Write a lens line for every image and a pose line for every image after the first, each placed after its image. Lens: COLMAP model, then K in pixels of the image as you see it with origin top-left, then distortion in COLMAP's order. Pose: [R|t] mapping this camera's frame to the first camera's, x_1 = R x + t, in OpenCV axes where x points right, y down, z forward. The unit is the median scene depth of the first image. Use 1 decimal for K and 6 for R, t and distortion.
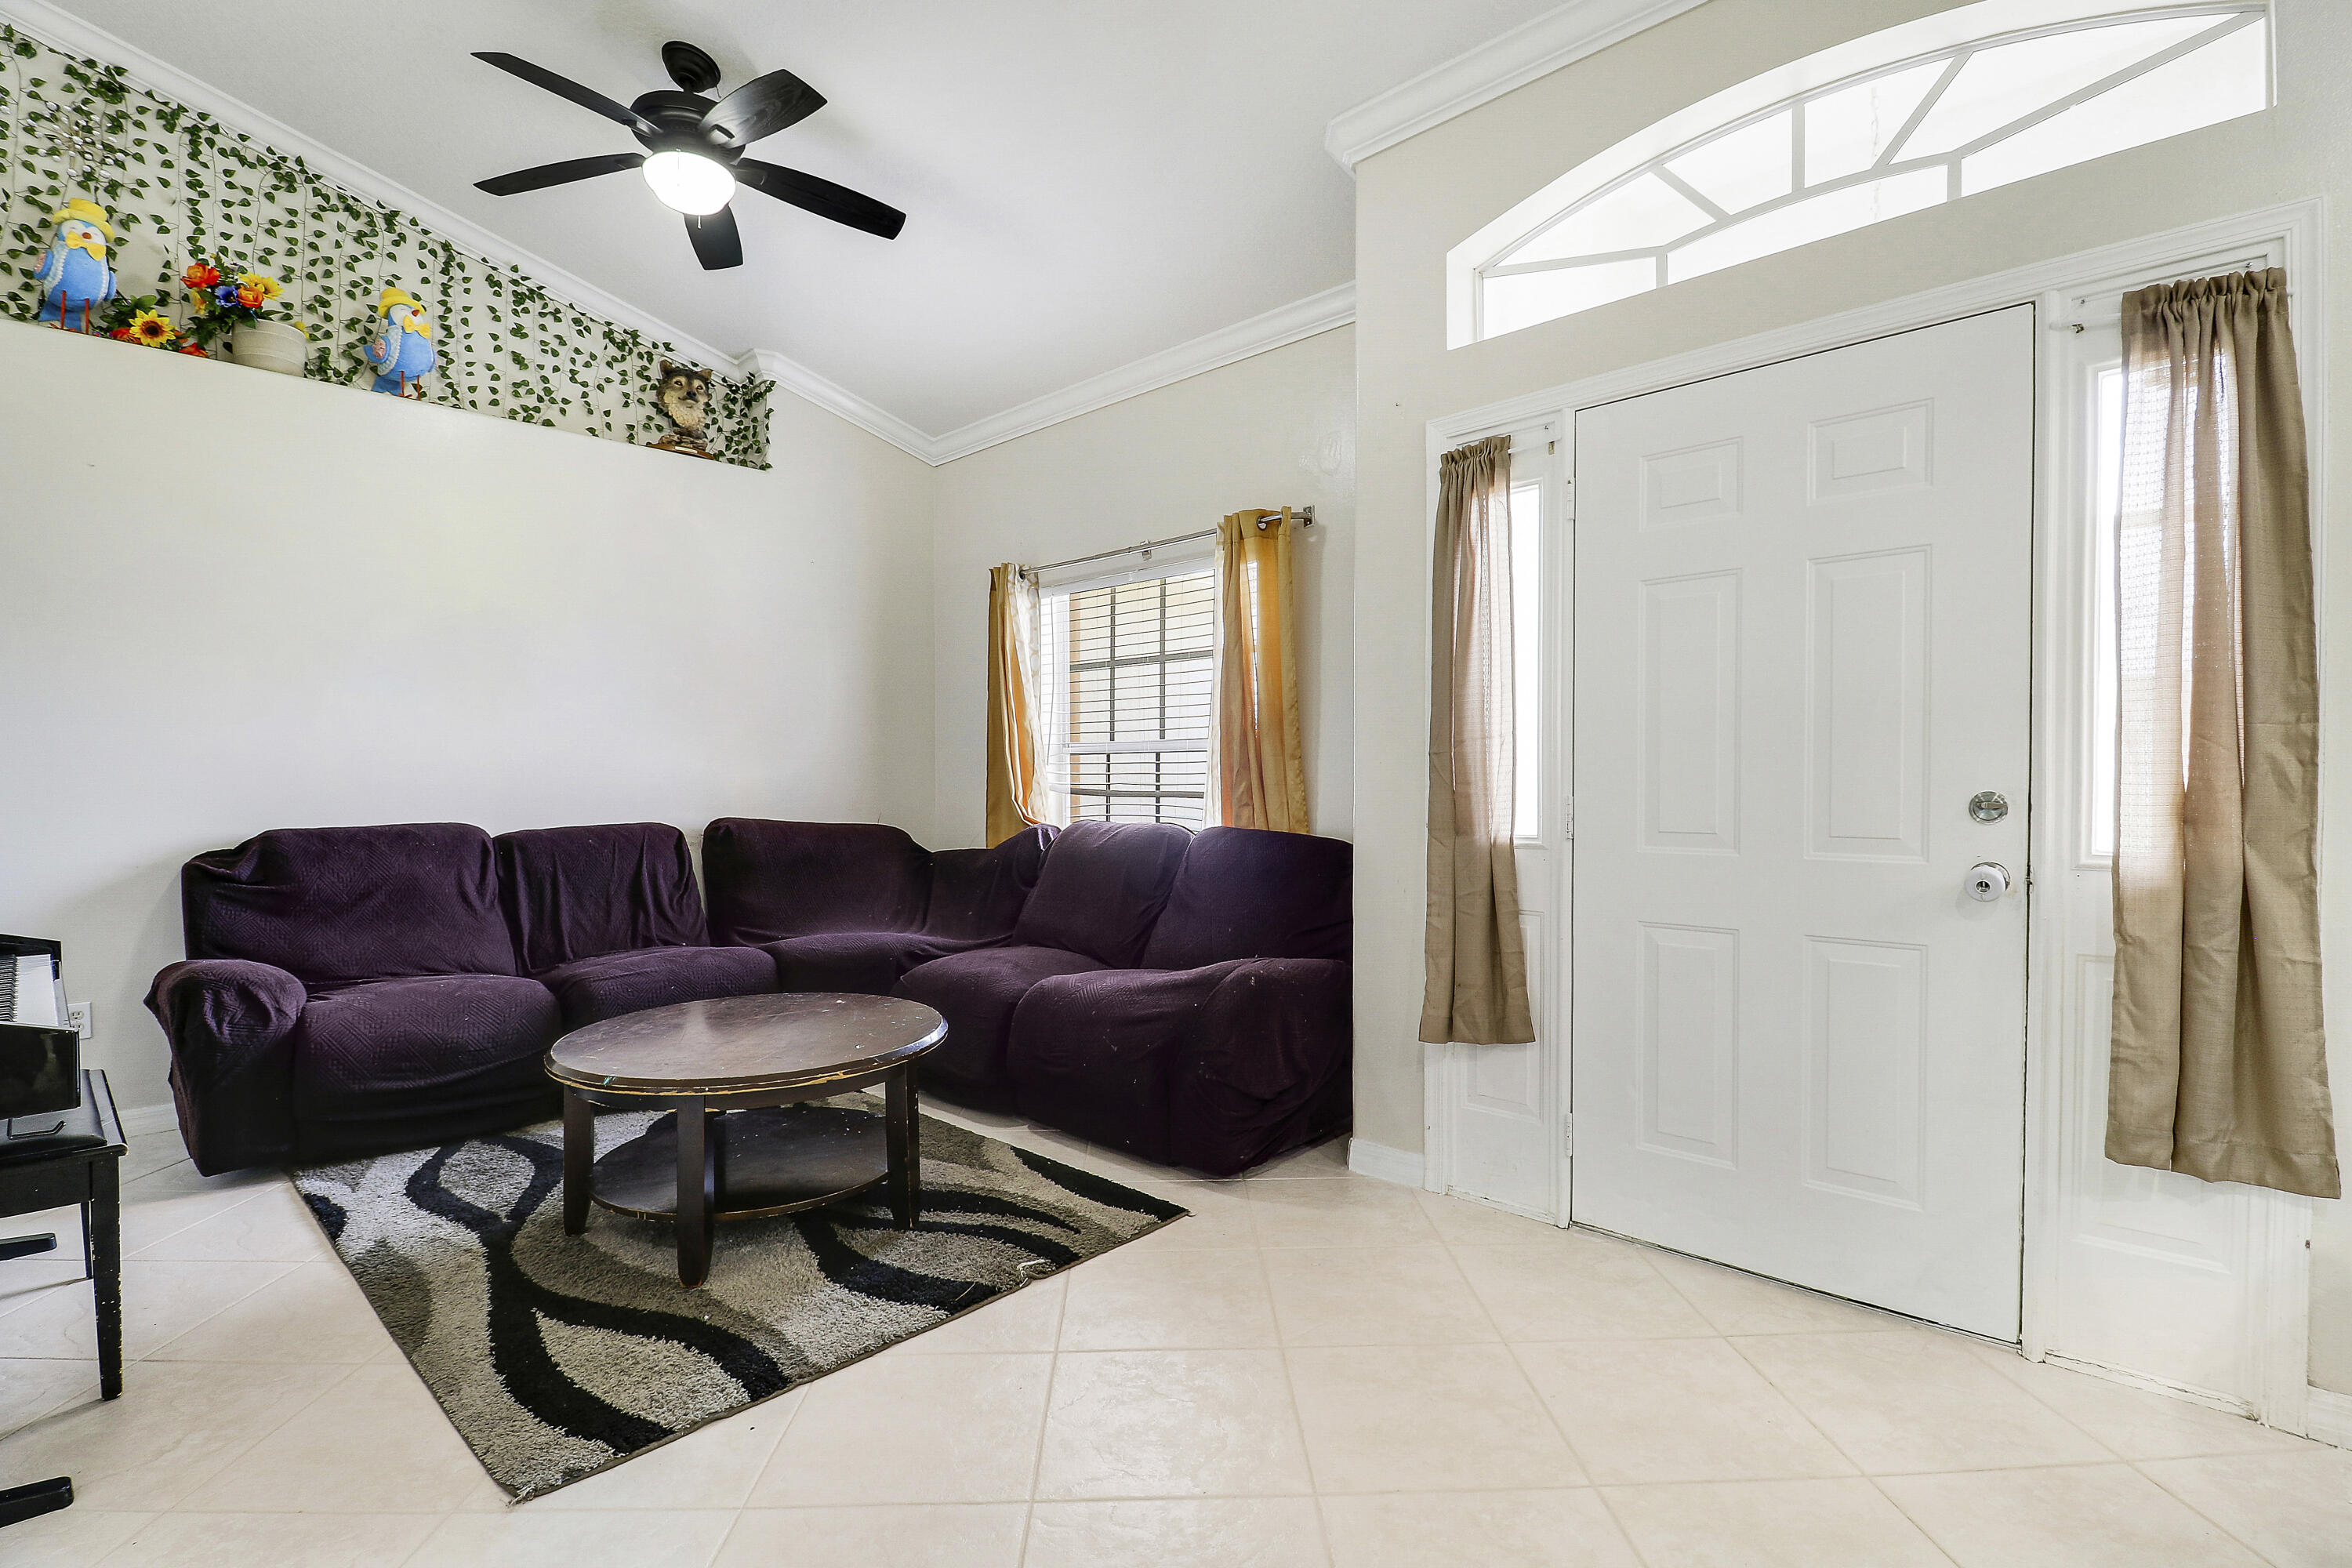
lens RADIAL K [[1105.1, 0, 1193.2], [0, 1105.1, 810.7], [0, 0, 1]] dist [-0.006959, -0.010454]
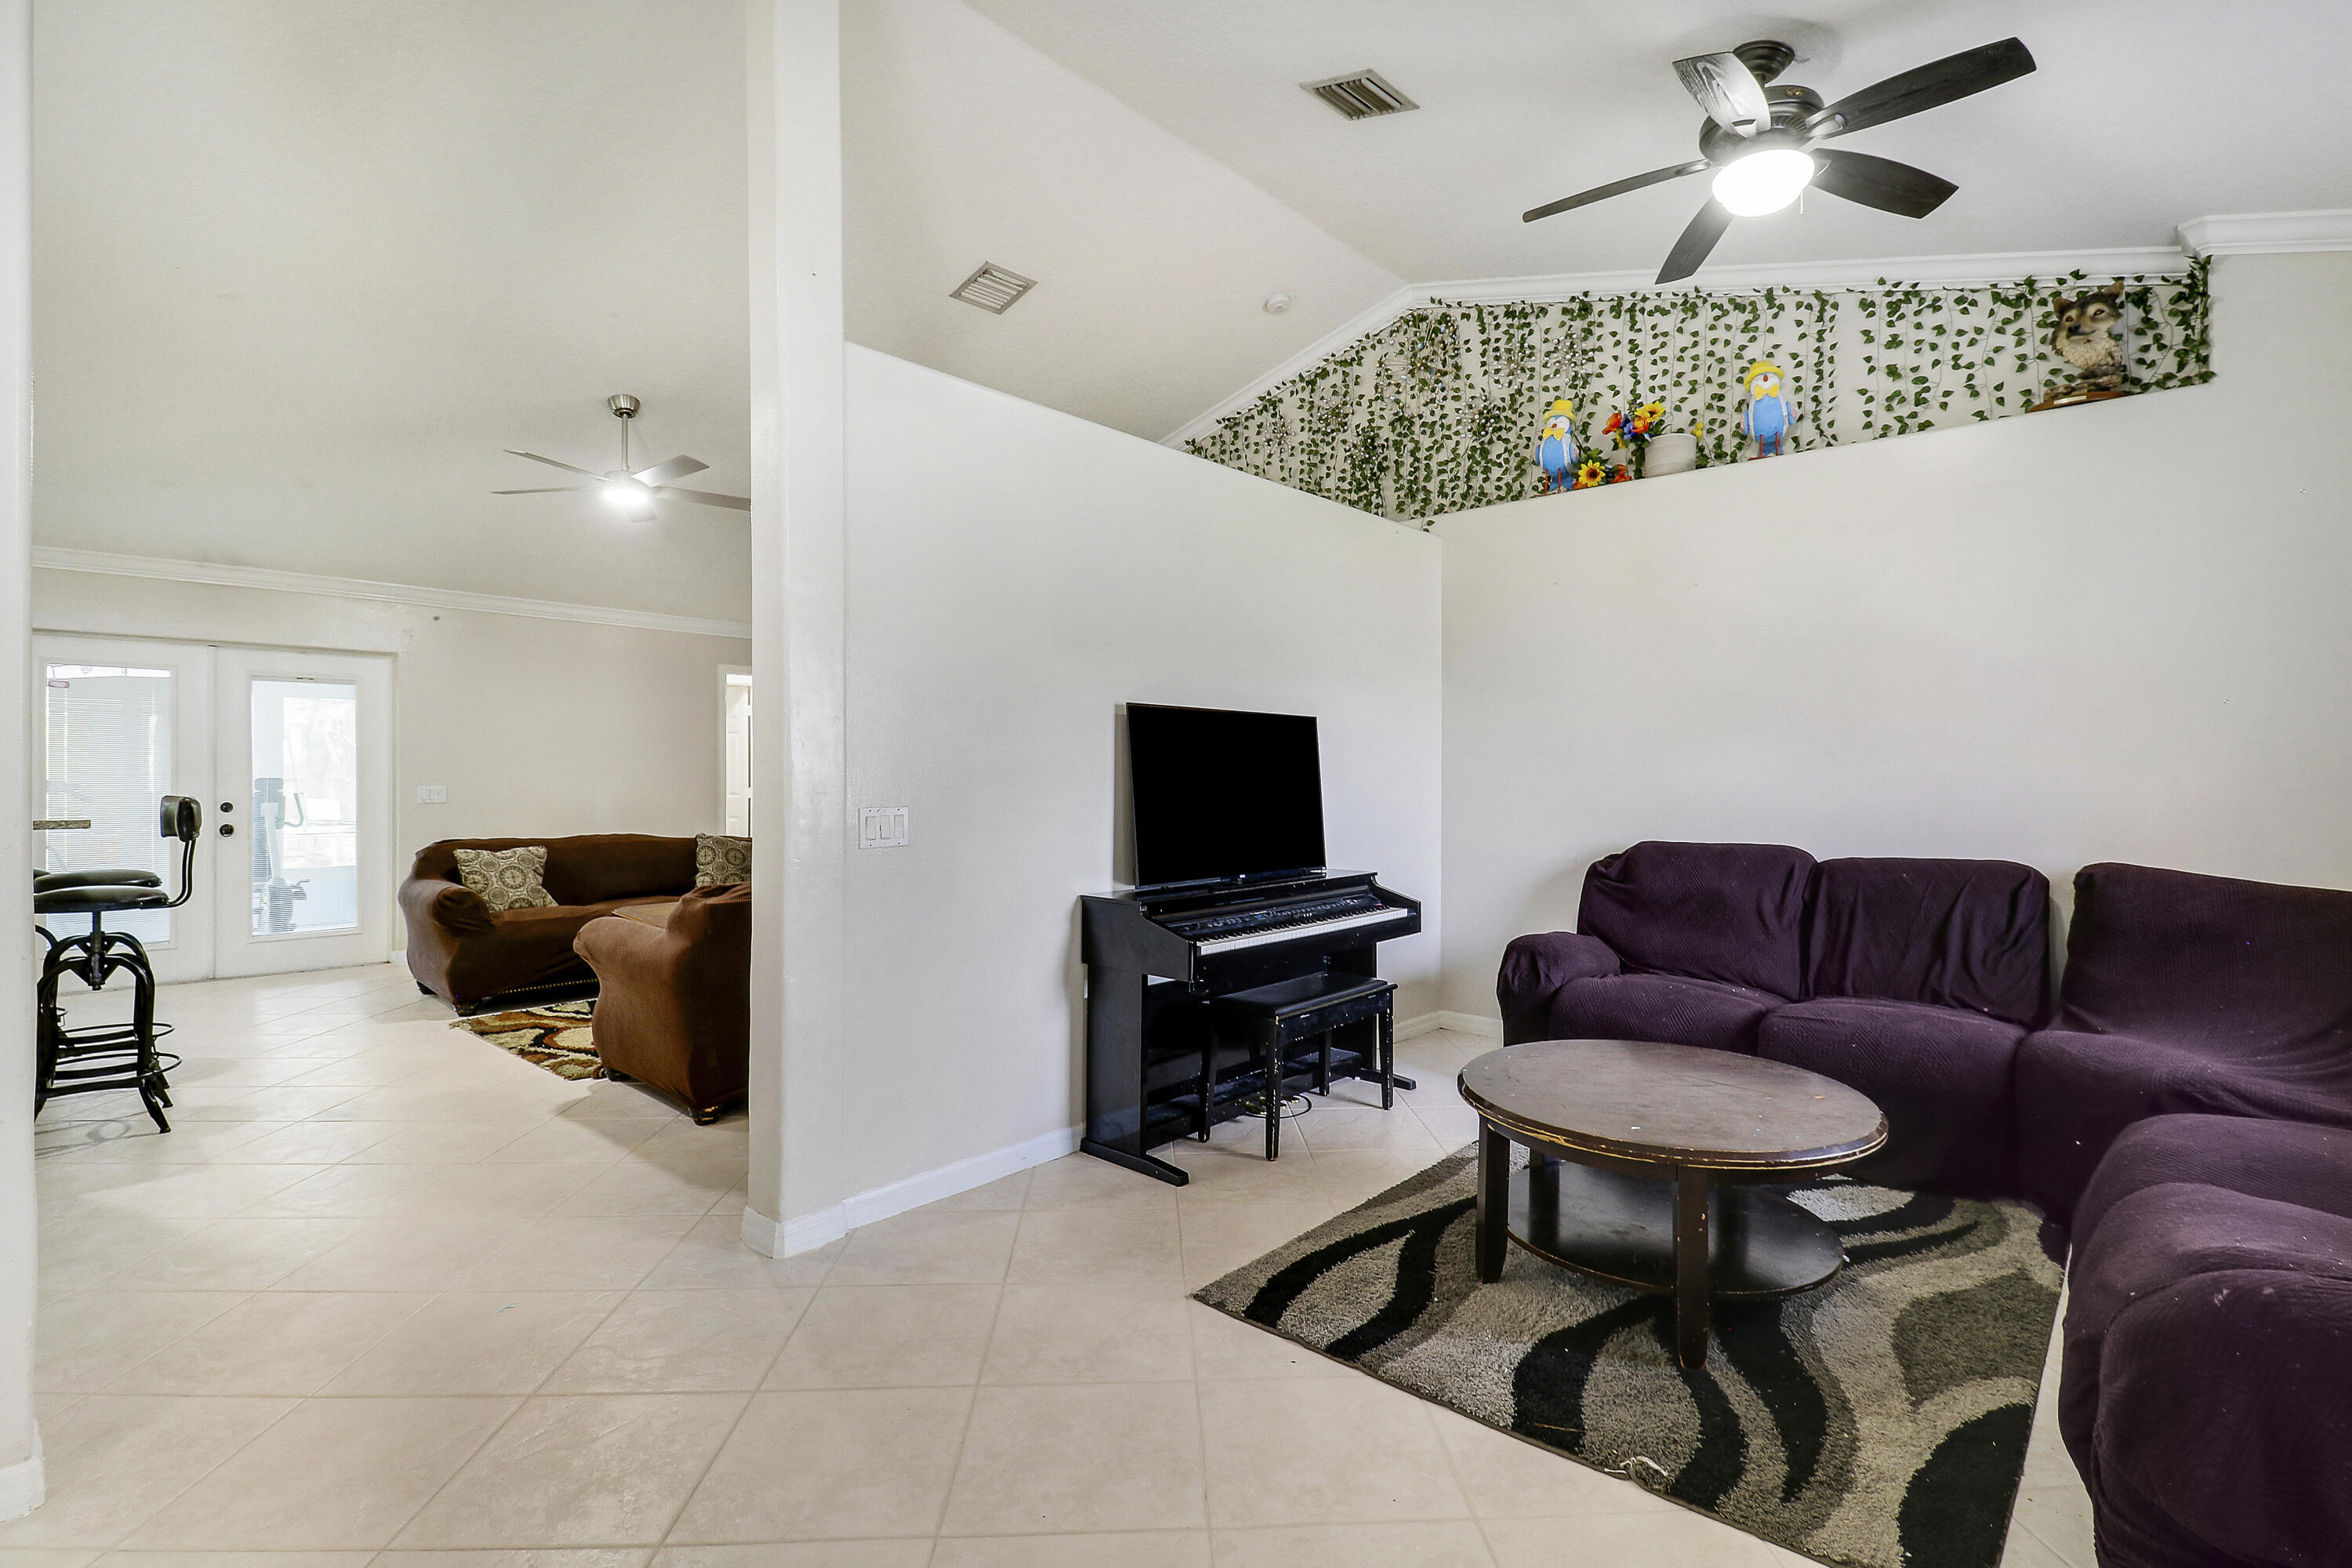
lens RADIAL K [[1105.1, 0, 1193.2], [0, 1105.1, 810.7], [0, 0, 1]] dist [-0.006959, -0.010454]
pose [[0.005622, 0.036765, -0.999308, 0.402623], [-0.032918, 0.998789, 0.036560, -0.044575], [0.999442, 0.032689, 0.006825, 0.435695]]
